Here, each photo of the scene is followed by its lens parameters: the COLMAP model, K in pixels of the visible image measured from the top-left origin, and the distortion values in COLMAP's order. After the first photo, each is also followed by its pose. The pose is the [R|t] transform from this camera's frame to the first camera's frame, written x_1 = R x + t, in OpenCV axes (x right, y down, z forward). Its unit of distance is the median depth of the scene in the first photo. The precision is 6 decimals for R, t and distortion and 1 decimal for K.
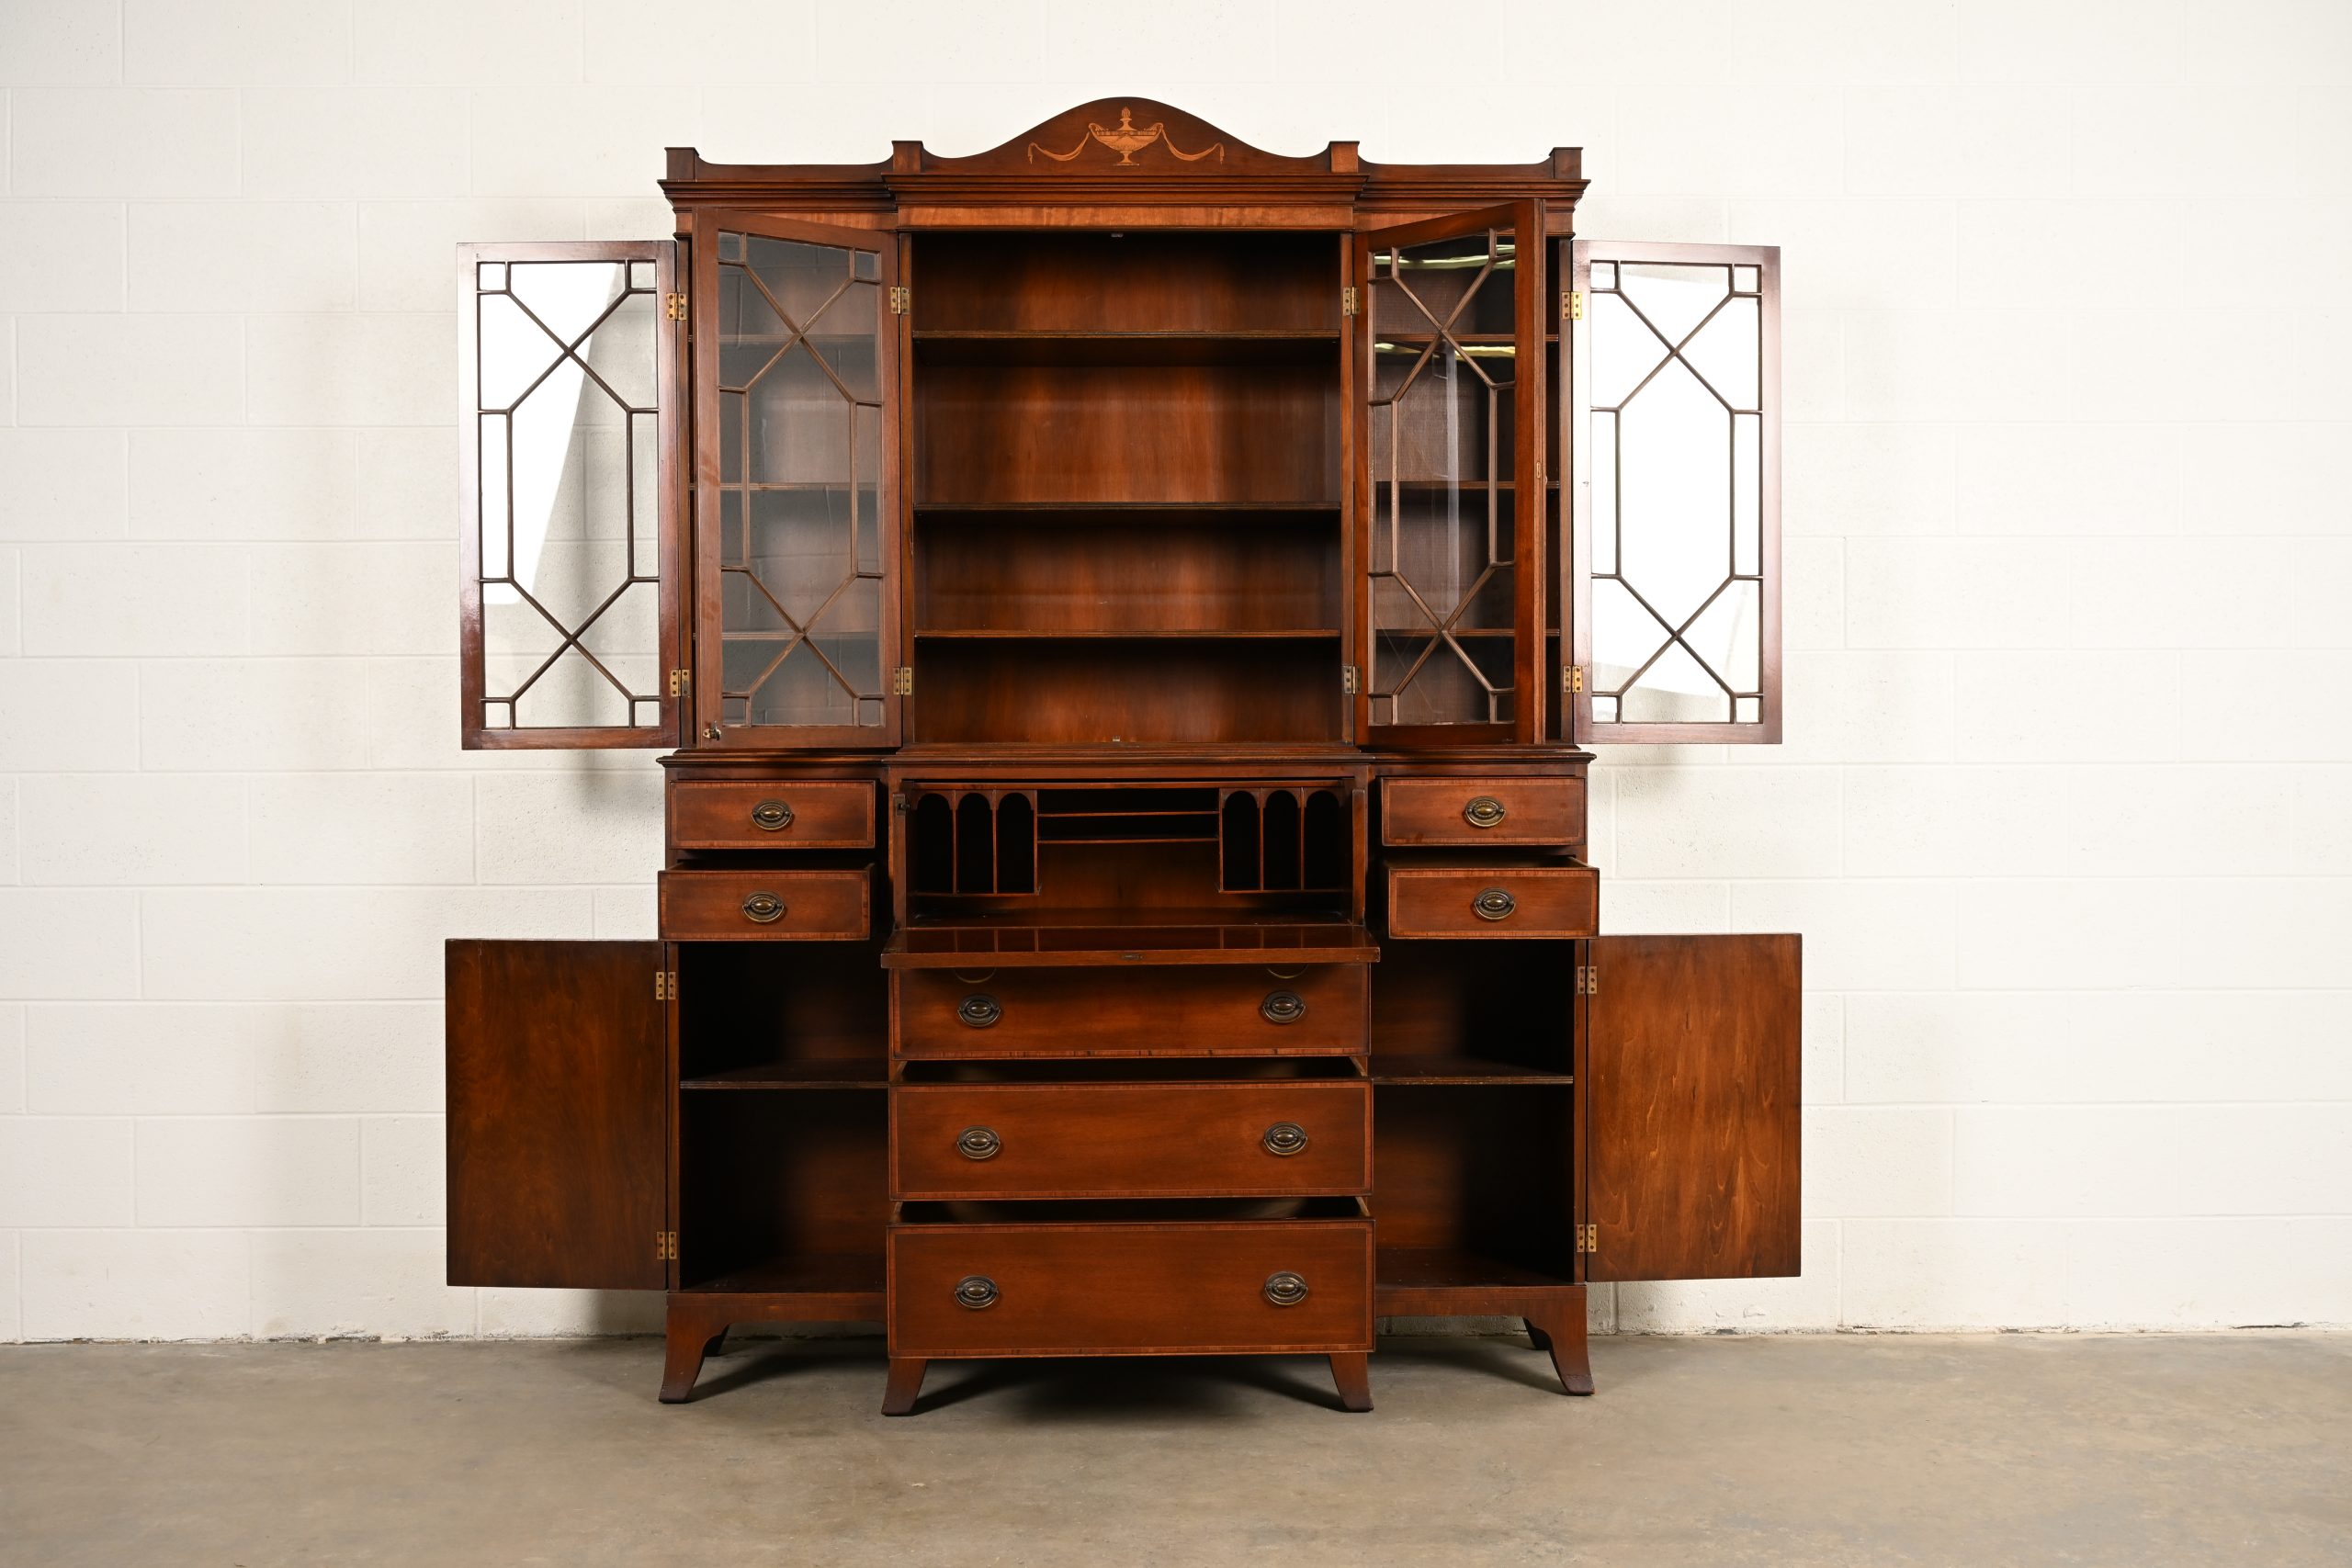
lens RADIAL K [[2495.1, 0, 1164.9], [0, 2495.1, 784.1], [0, 0, 1]] dist [-0.005215, 0.004804]
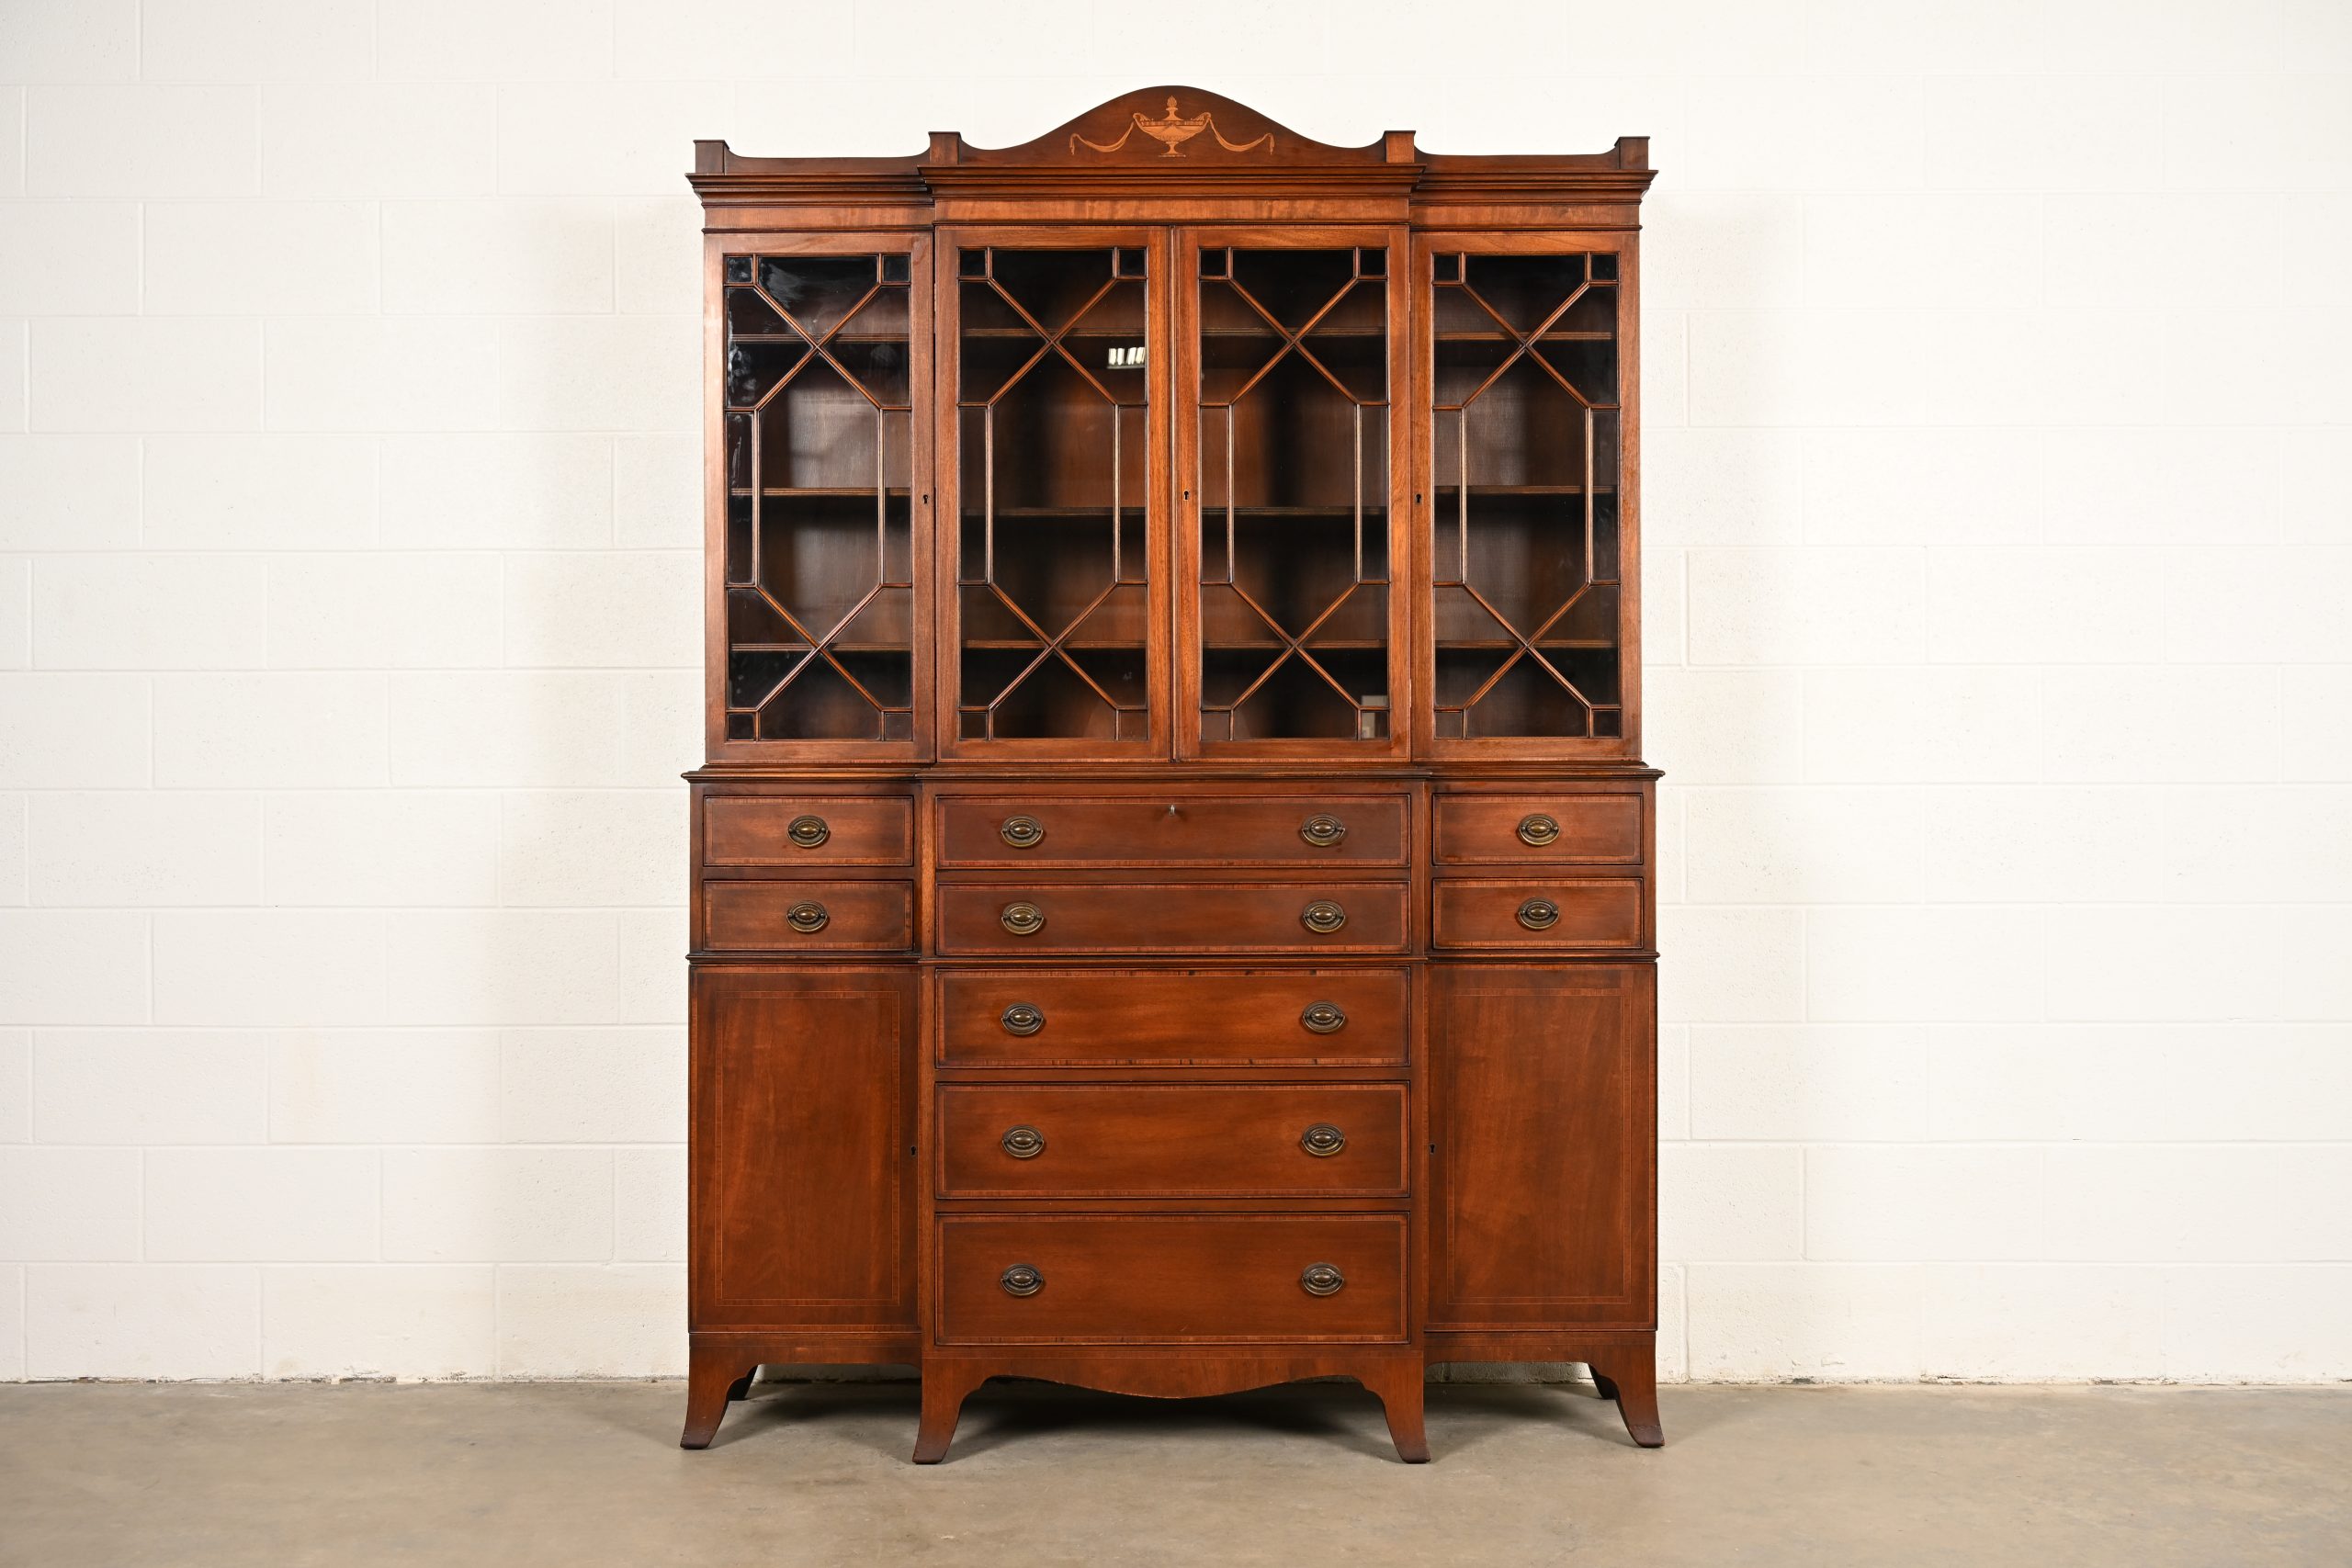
lens RADIAL K [[2515.3, 0, 1176.0], [0, 2515.3, 784.0], [0, 0, 1]] dist [0.001565, -0.007853]
pose [[0.999783, 0.001316, -0.020808, 0.006357], [-0.001655, 0.999866, -0.016285, 0.008924], [0.020784, 0.016316, 0.999651, 0.036374]]
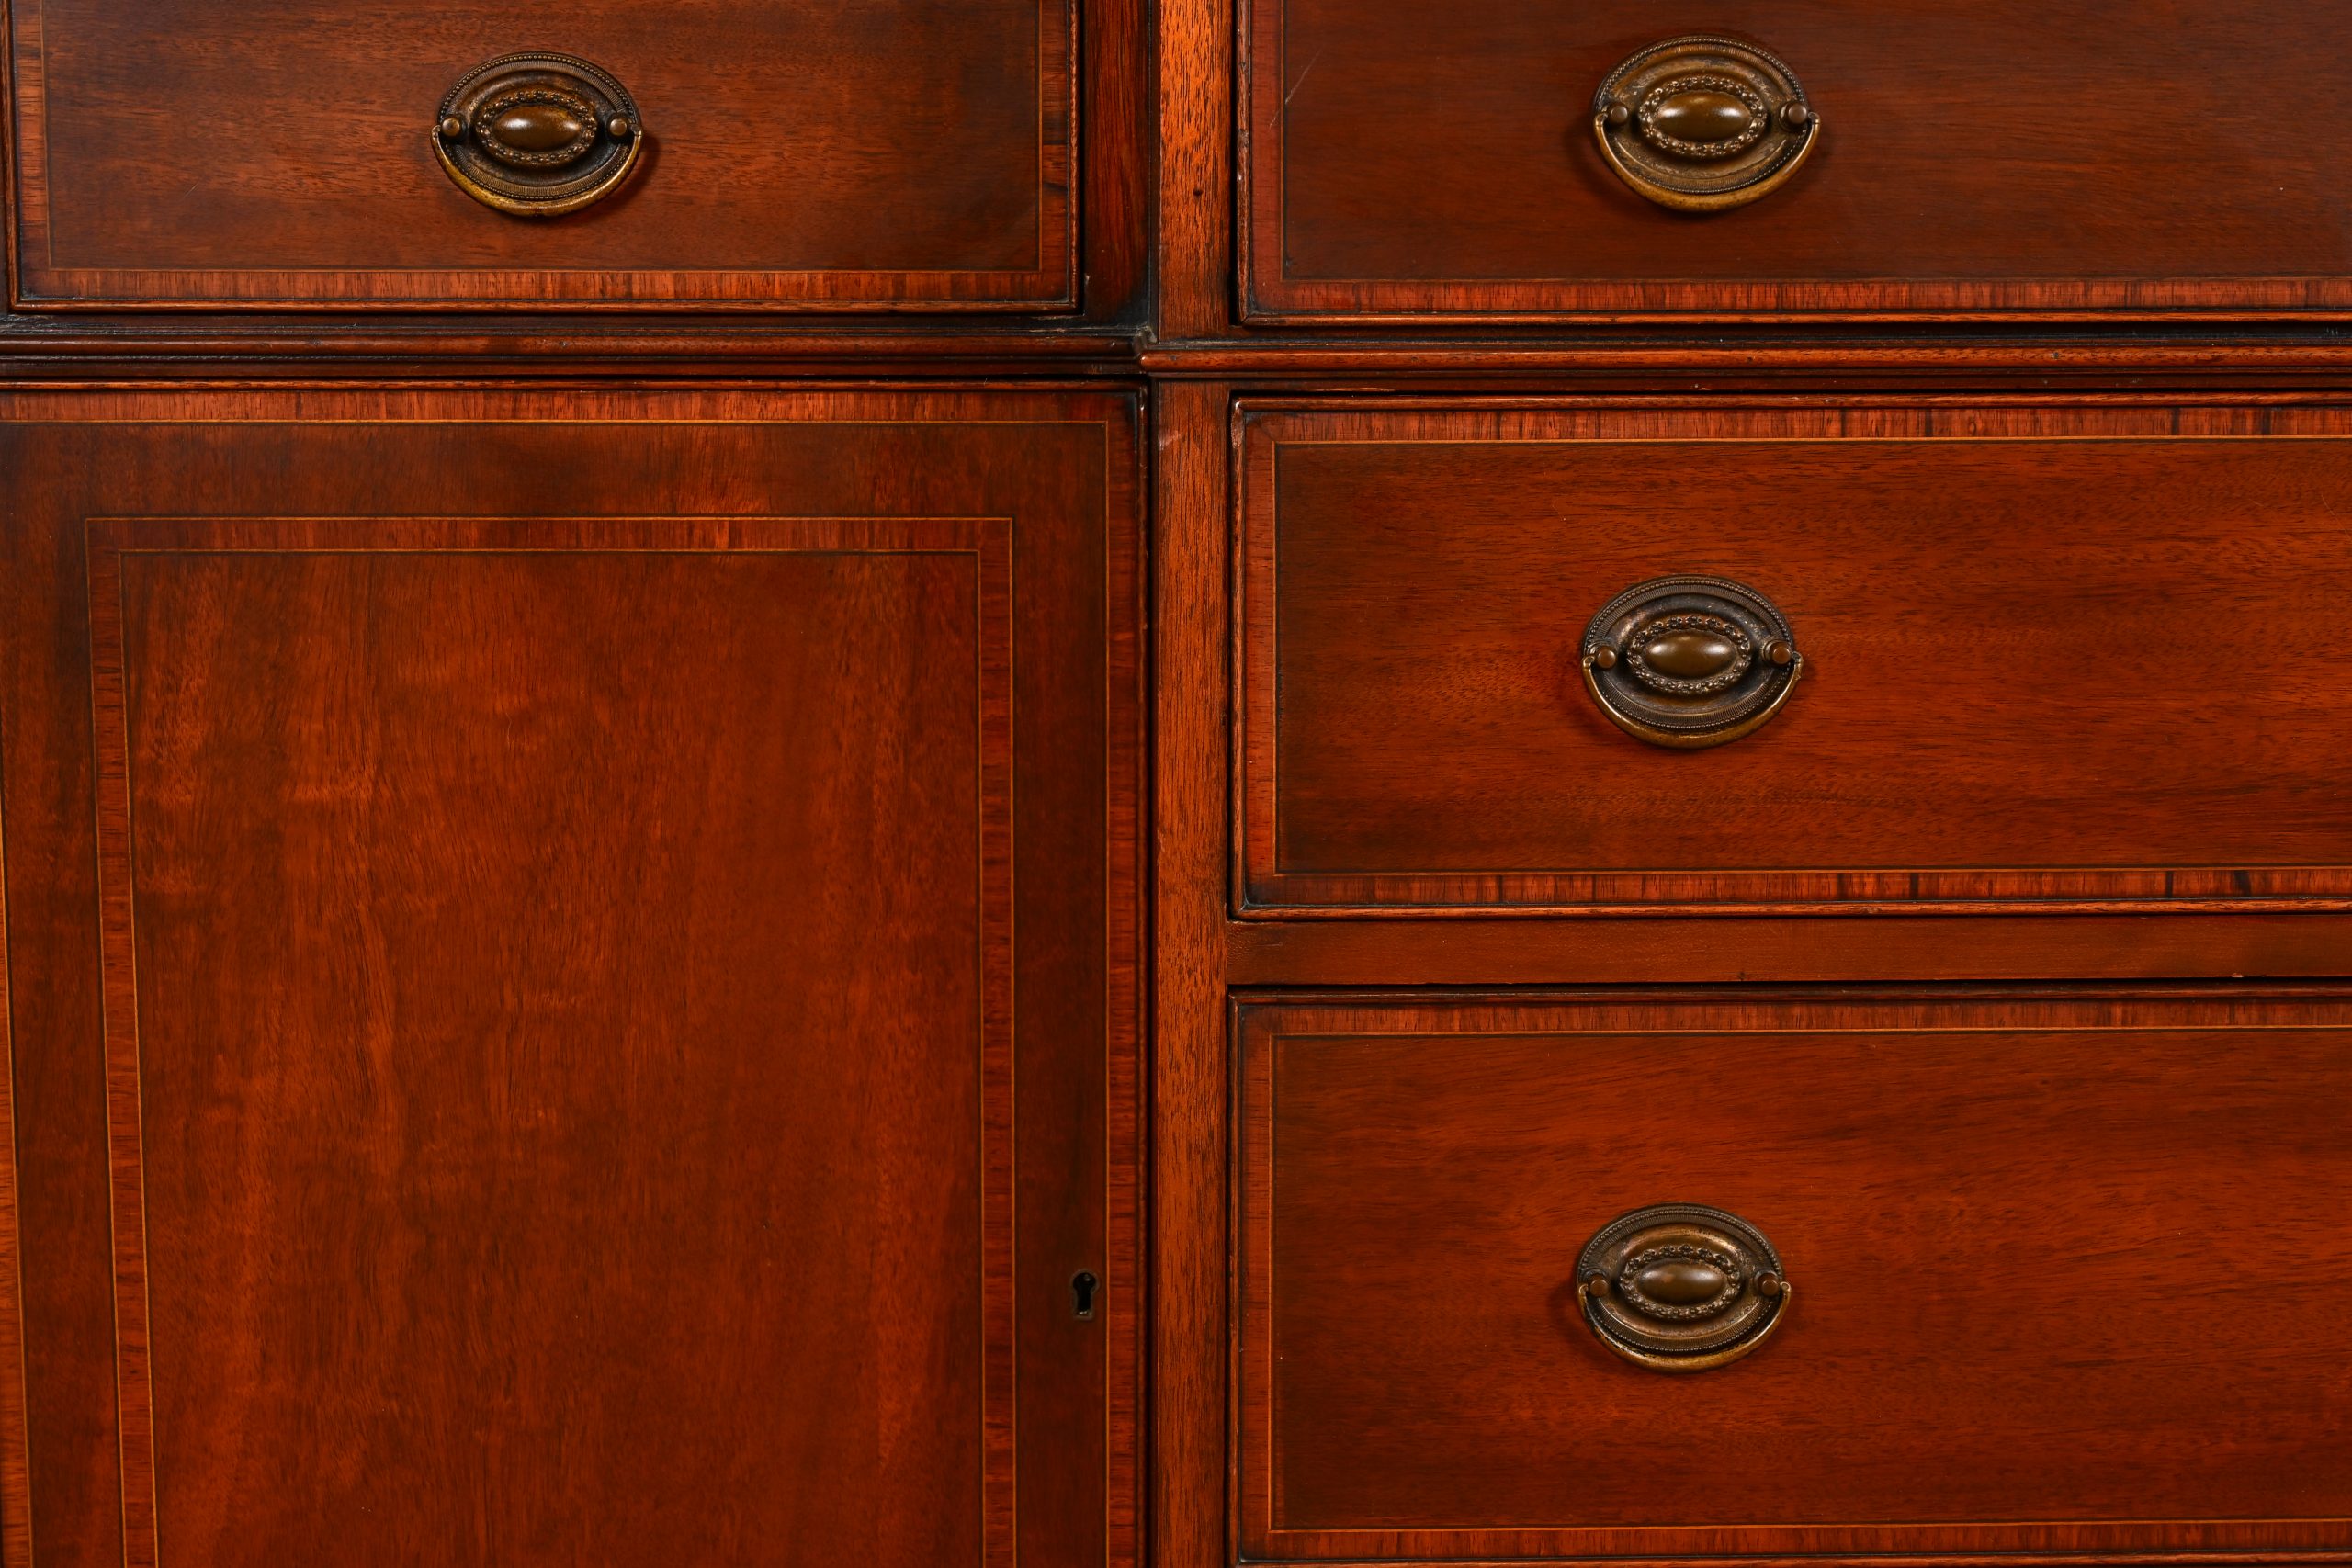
lens RADIAL K [[3860.4, 0, 1176.0], [0, 3860.4, 784.0], [0, 0, 1]] dist [-0.011231, 0.023407]
pose [[0.999992, 0.002395, 0.003292, -0.106225], [-0.002811, 0.991122, 0.132924, 0.053205], [-0.002945, -0.132932, 0.991121, 0.694141]]
